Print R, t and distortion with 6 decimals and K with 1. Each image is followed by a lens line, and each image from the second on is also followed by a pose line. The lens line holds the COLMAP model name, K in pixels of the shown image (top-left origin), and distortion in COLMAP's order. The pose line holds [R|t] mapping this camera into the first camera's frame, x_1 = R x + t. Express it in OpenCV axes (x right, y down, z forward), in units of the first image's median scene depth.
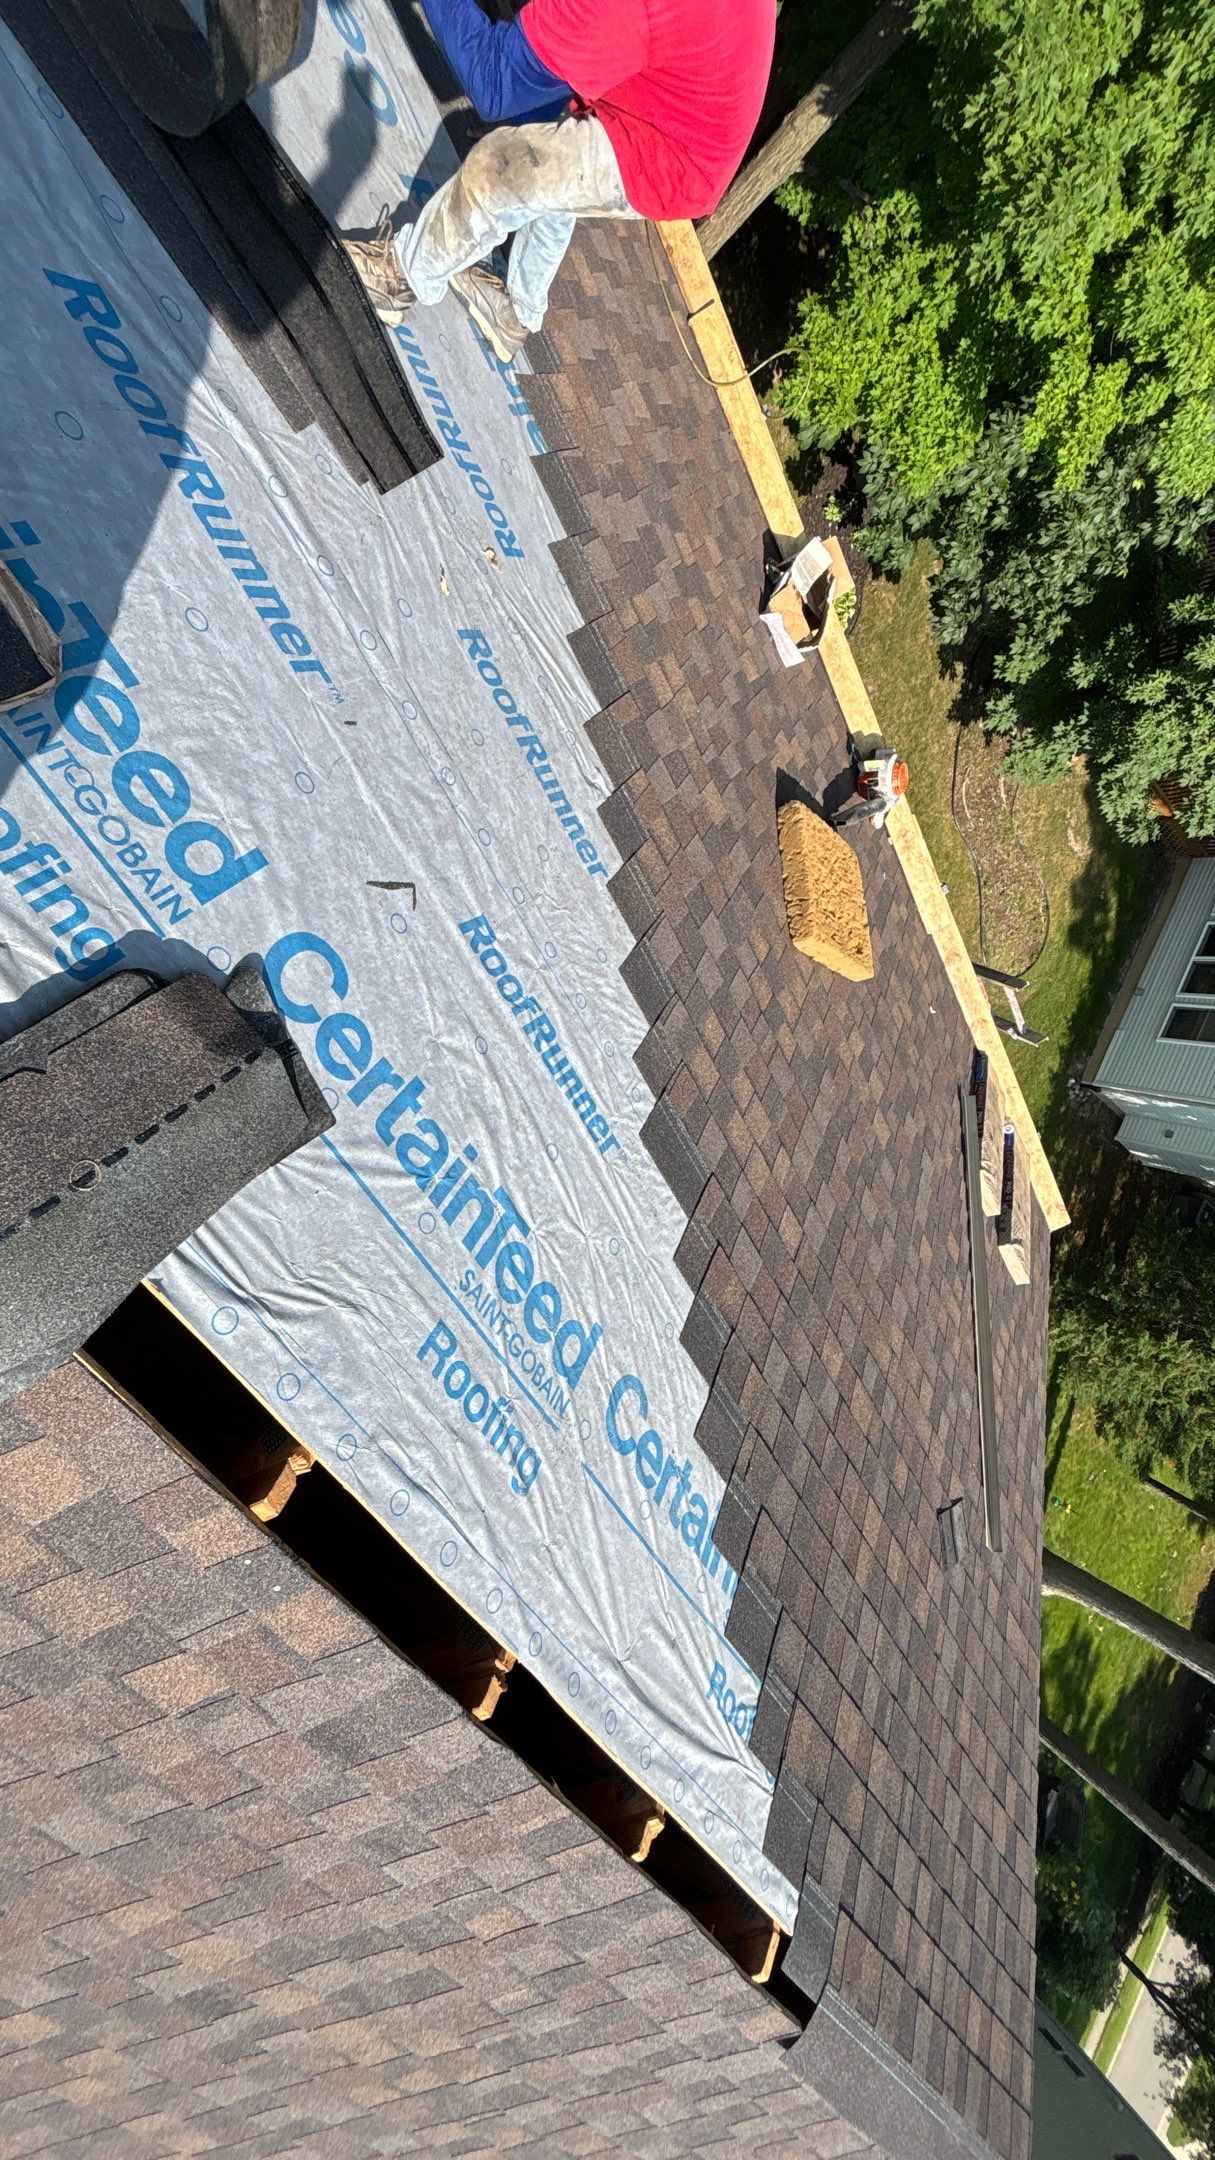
lens RADIAL K [[880.7, 0, 613.2], [0, 880.7, 1078.2], [0, 0, 1]] dist [0.013422, -0.001645]
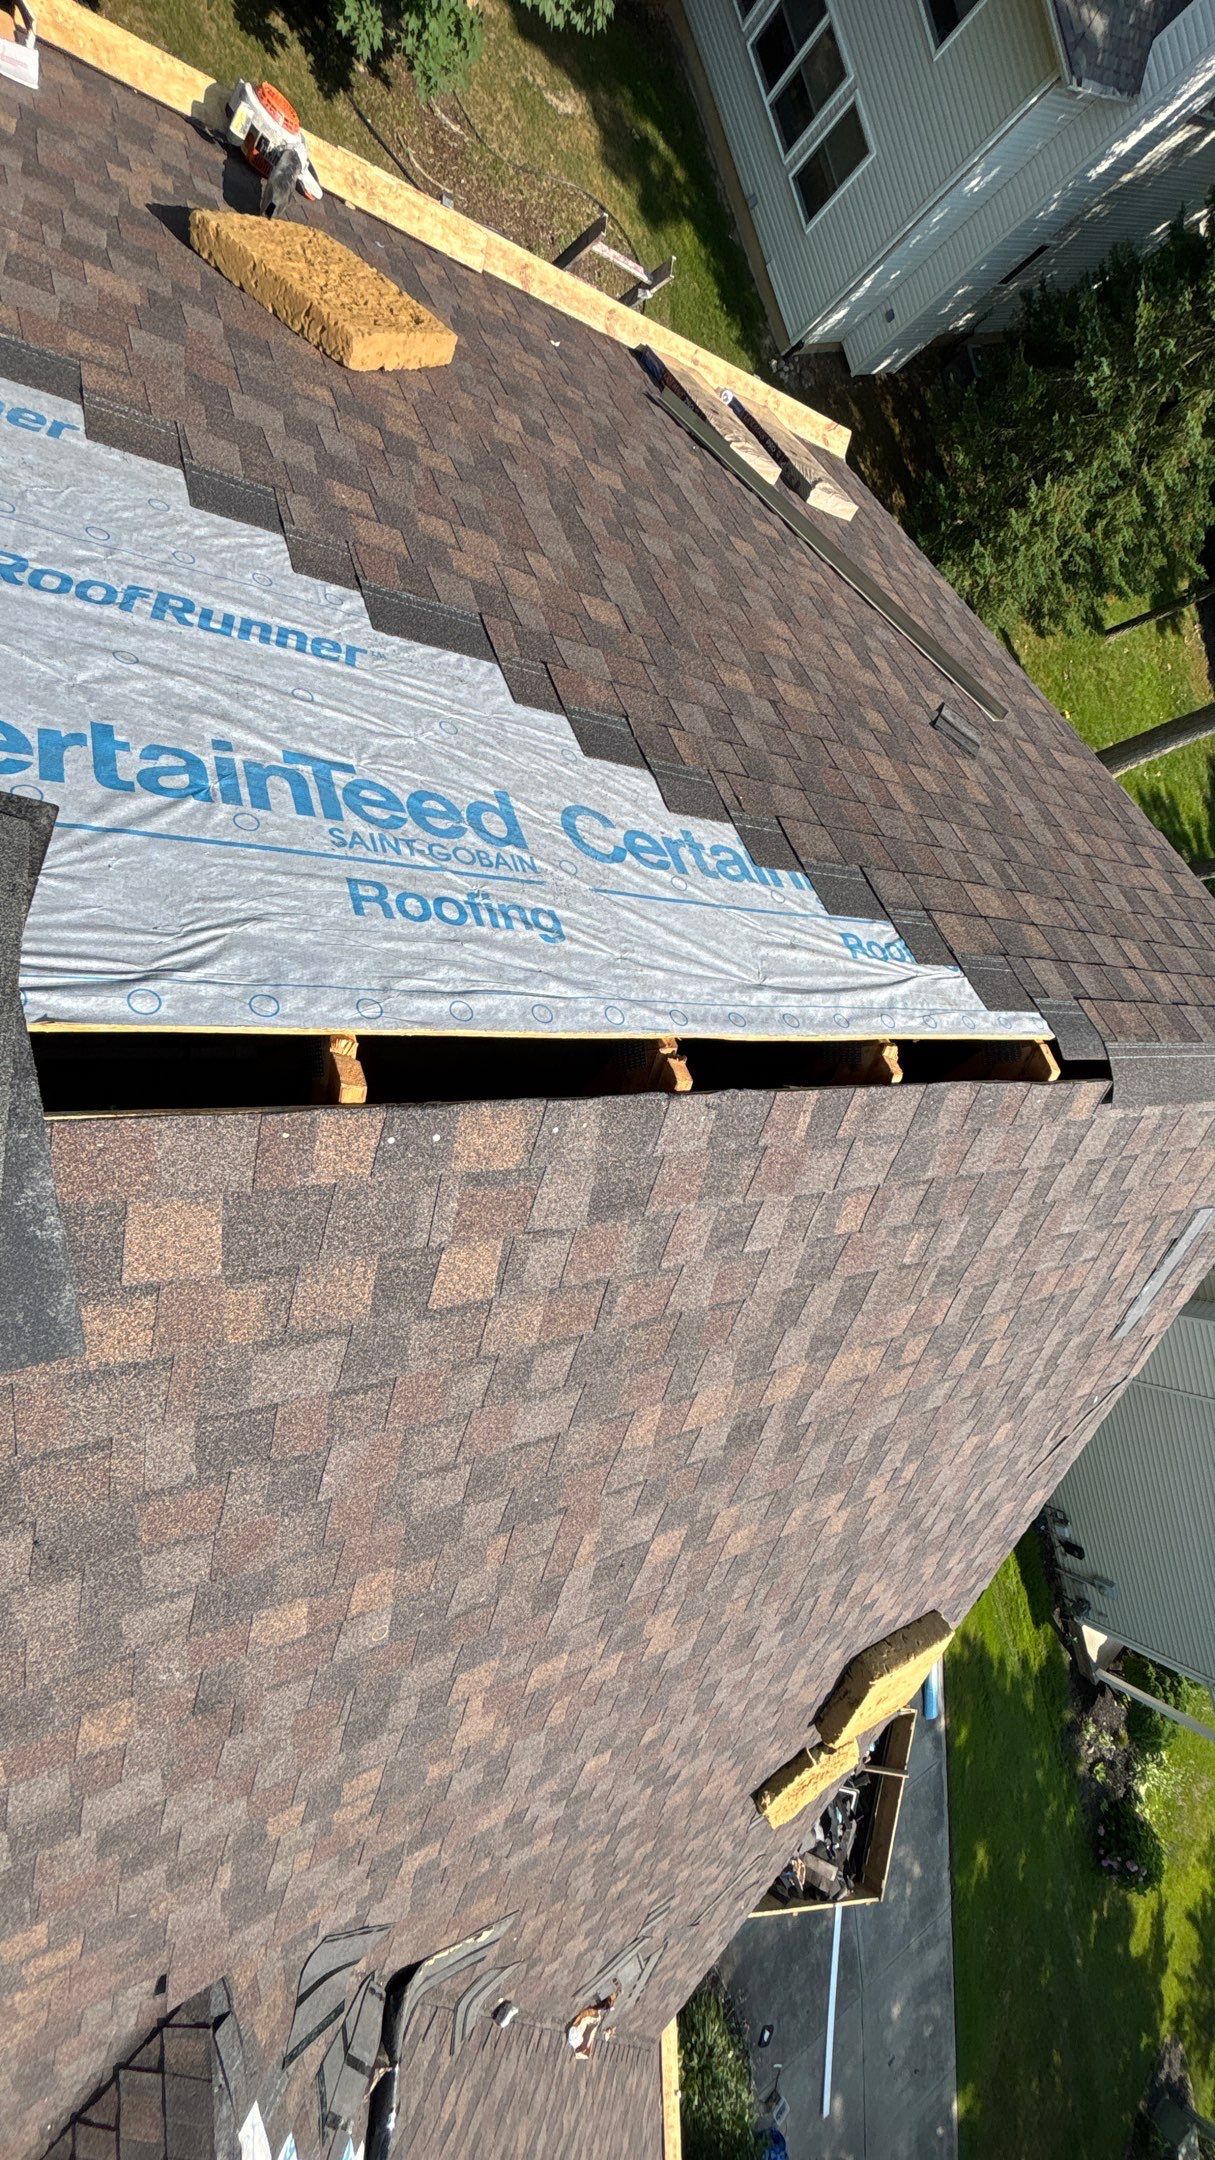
lens RADIAL K [[880.7, 0, 603.9], [0, 880.7, 1071.3], [0, 0, 1]] dist [0.013422, -0.001645]
pose [[0.635674, -0.761378, -0.127368, -0.047691], [0.757220, 0.582905, 0.294686, 0.243403], [-0.150124, -0.283770, 0.947068, 0.033662]]
